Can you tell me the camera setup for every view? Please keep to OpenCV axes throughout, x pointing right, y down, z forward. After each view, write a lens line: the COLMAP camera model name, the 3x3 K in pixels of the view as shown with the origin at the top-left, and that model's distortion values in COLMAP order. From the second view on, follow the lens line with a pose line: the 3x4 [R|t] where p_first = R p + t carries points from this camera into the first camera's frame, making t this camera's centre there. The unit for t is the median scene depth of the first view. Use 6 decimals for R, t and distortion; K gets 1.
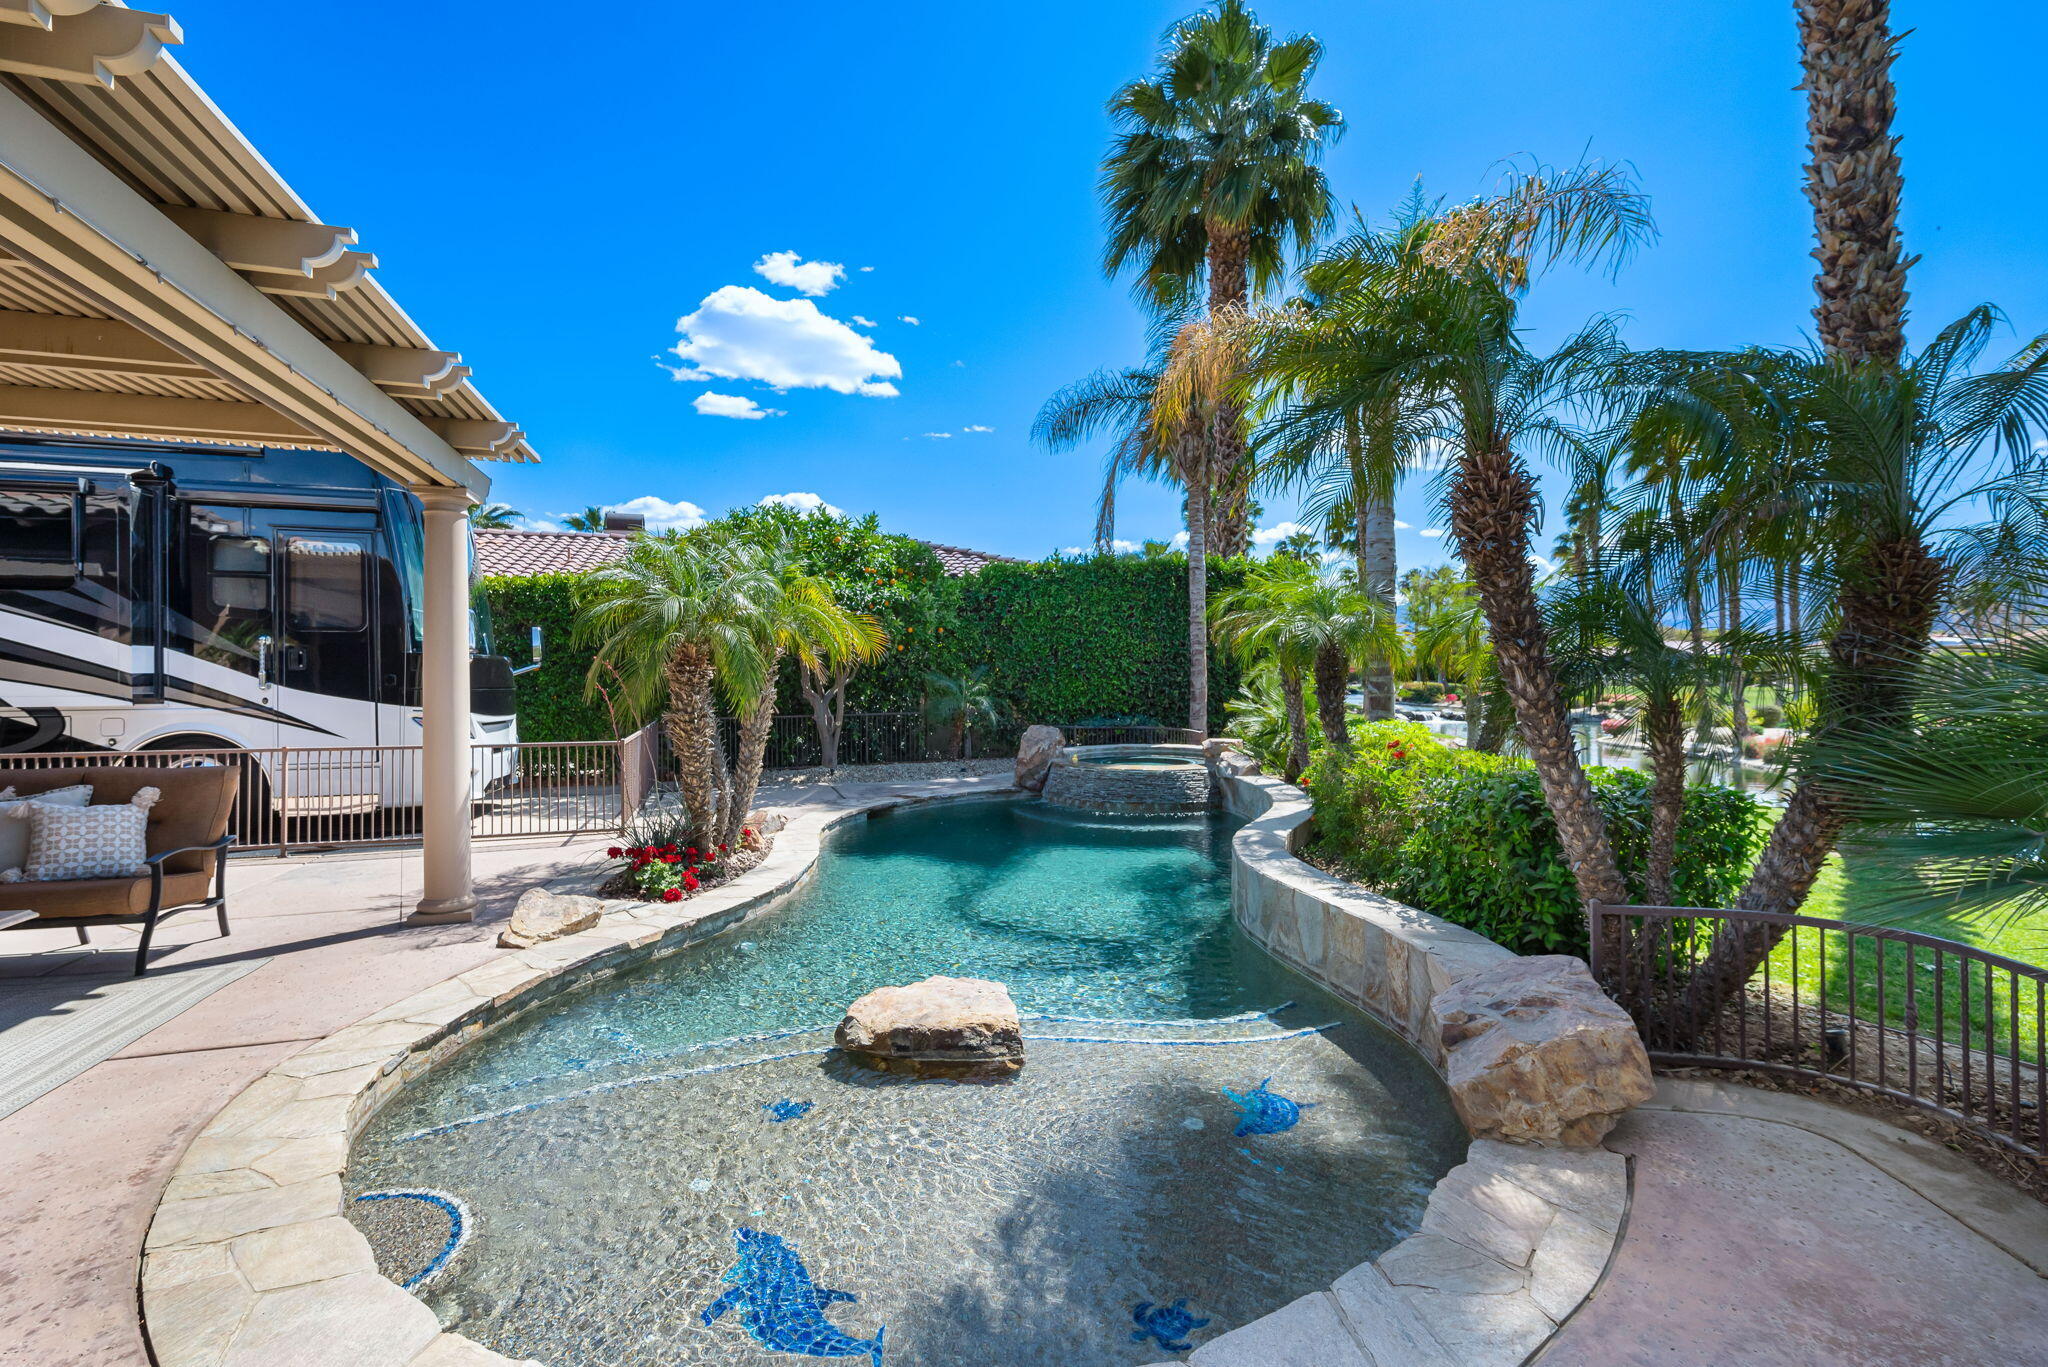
lens RADIAL K [[879.0, 0, 1024.8], [0, 879.0, 680.0], [0, 0, 1]] dist [-0.002153, -0.000637]
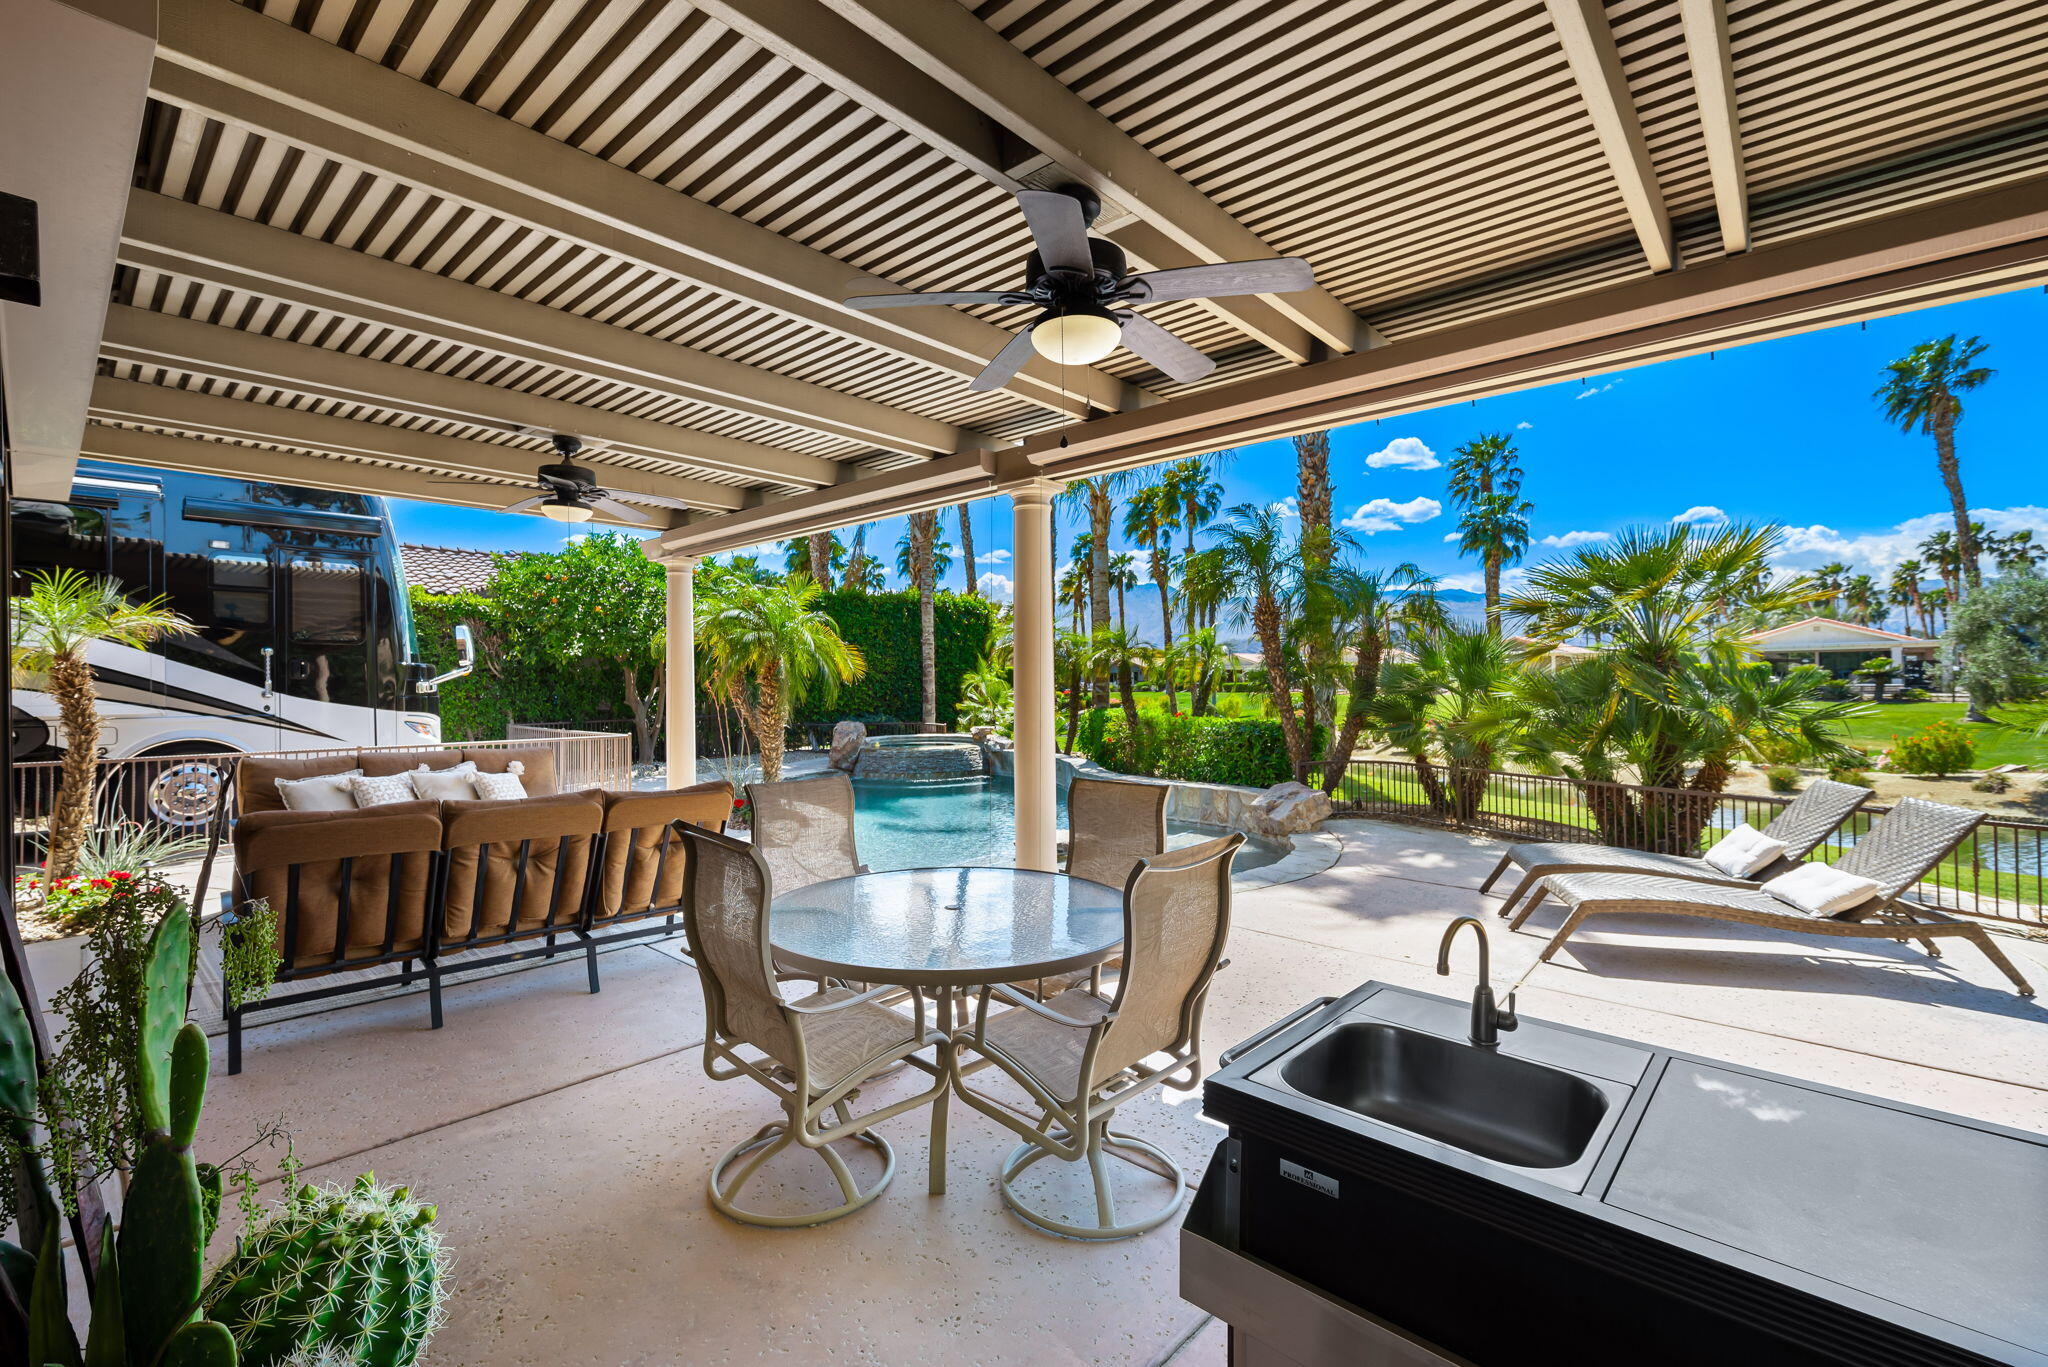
lens RADIAL K [[876.3, 0, 1025.6], [0, 876.3, 681.0], [0, 0, 1]] dist [0.001536, 0.000058]
pose [[0.862246, -0.001501, 0.506488, -0.613603], [0.006625, 0.999943, -0.008316, 0.005687], [-0.506447, 0.010526, 0.862207, -0.392080]]
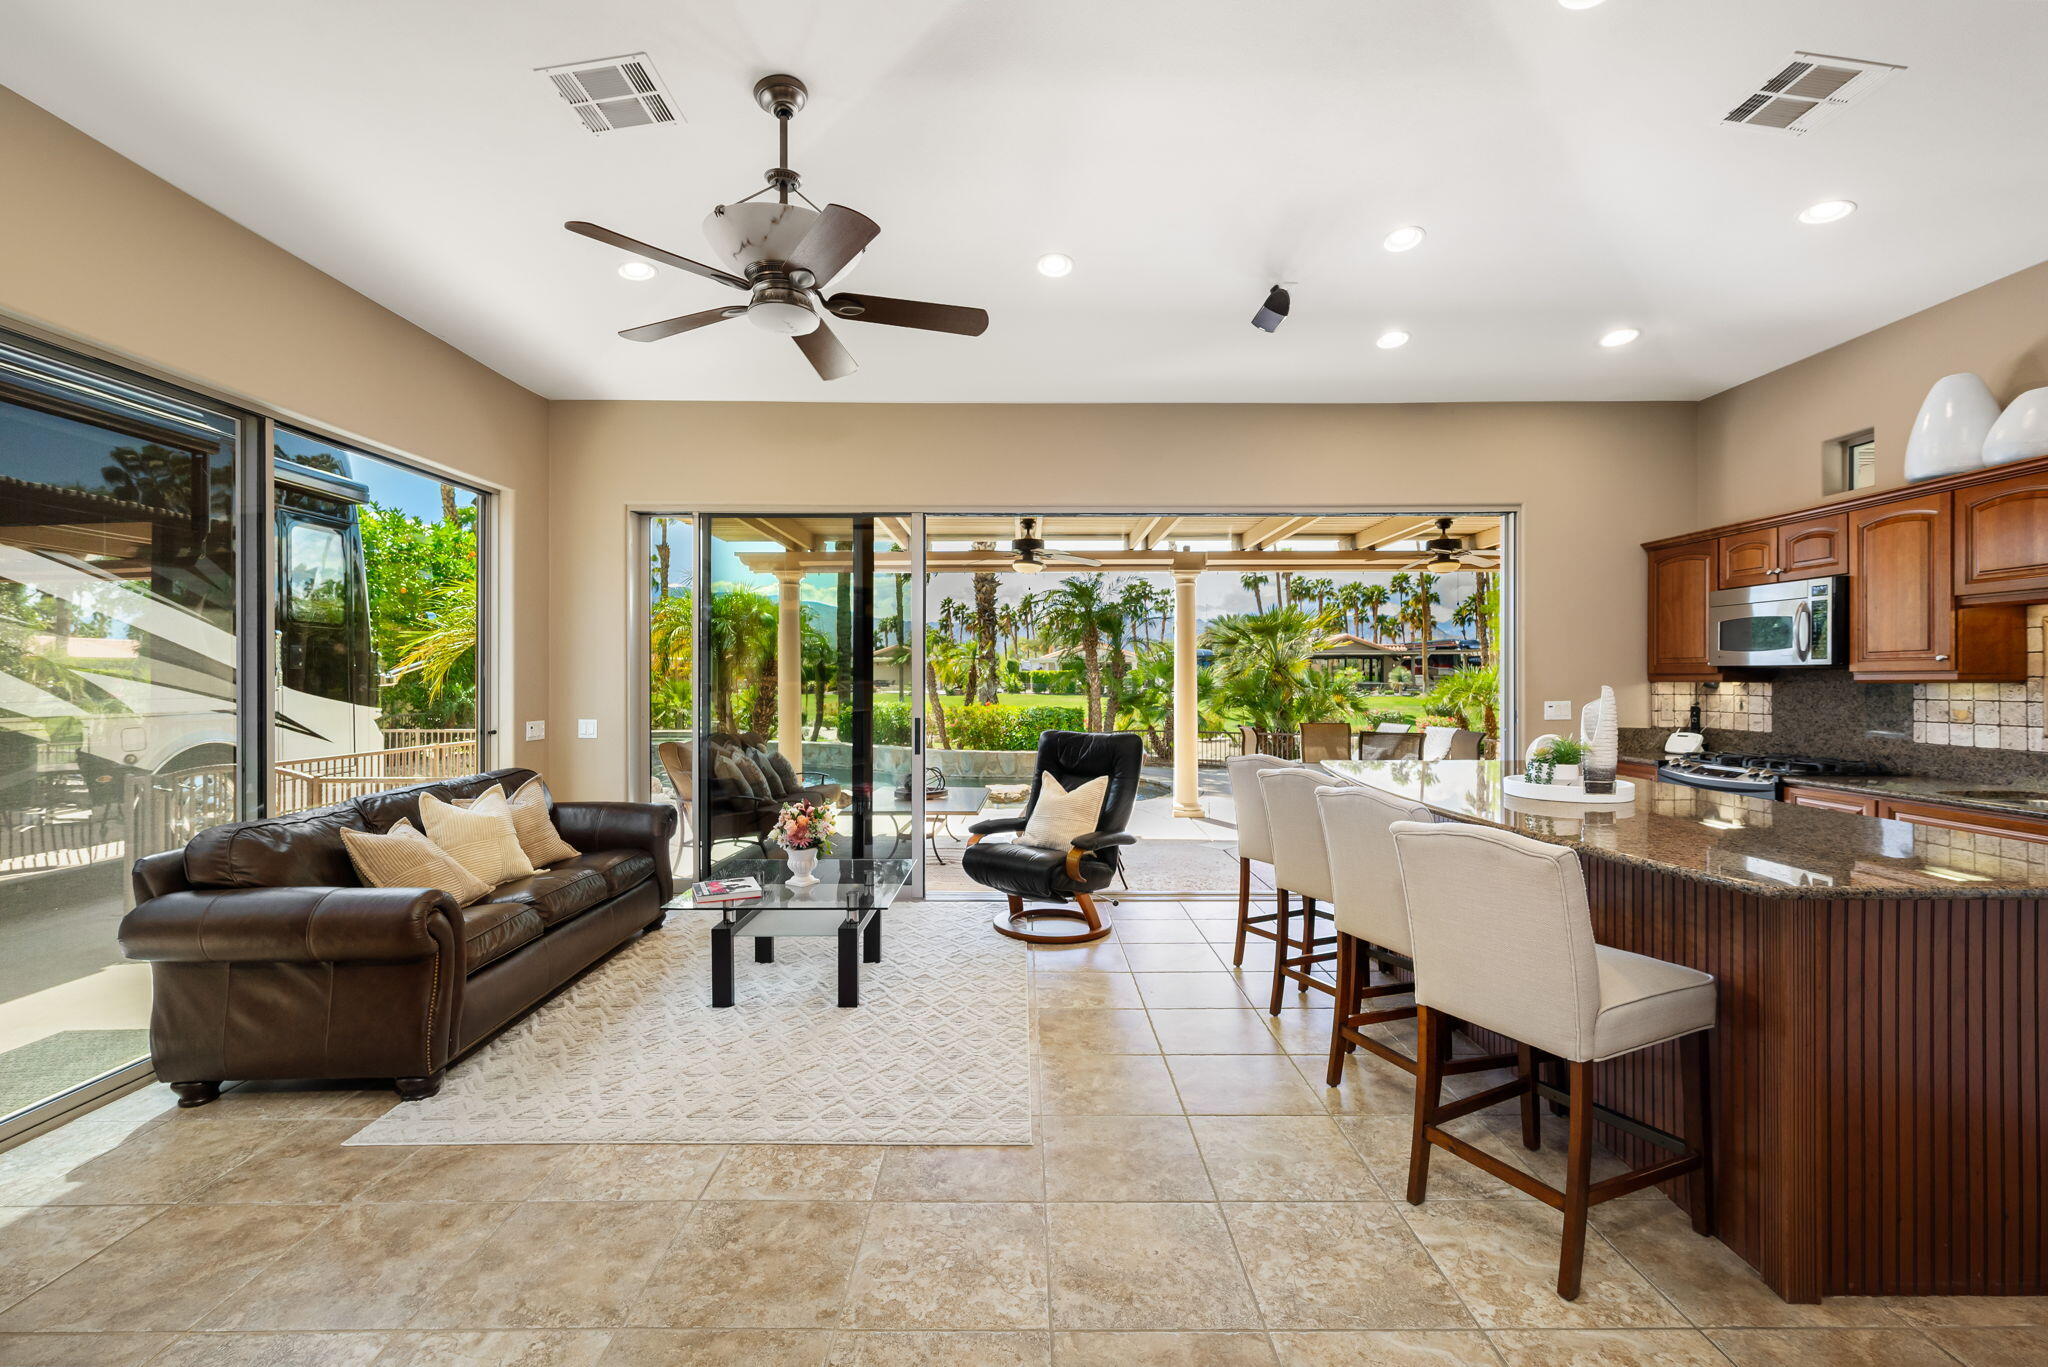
lens RADIAL K [[884.4, 0, 1023.6], [0, 884.4, 679.5], [0, 0, 1]] dist [0.000228, -0.000010]
pose [[0.309239, 0.004844, 0.950972, -1.485069], [0.003516, 0.999974, -0.006237, 0.007414], [-0.950978, 0.005272, 0.309214, 0.005488]]
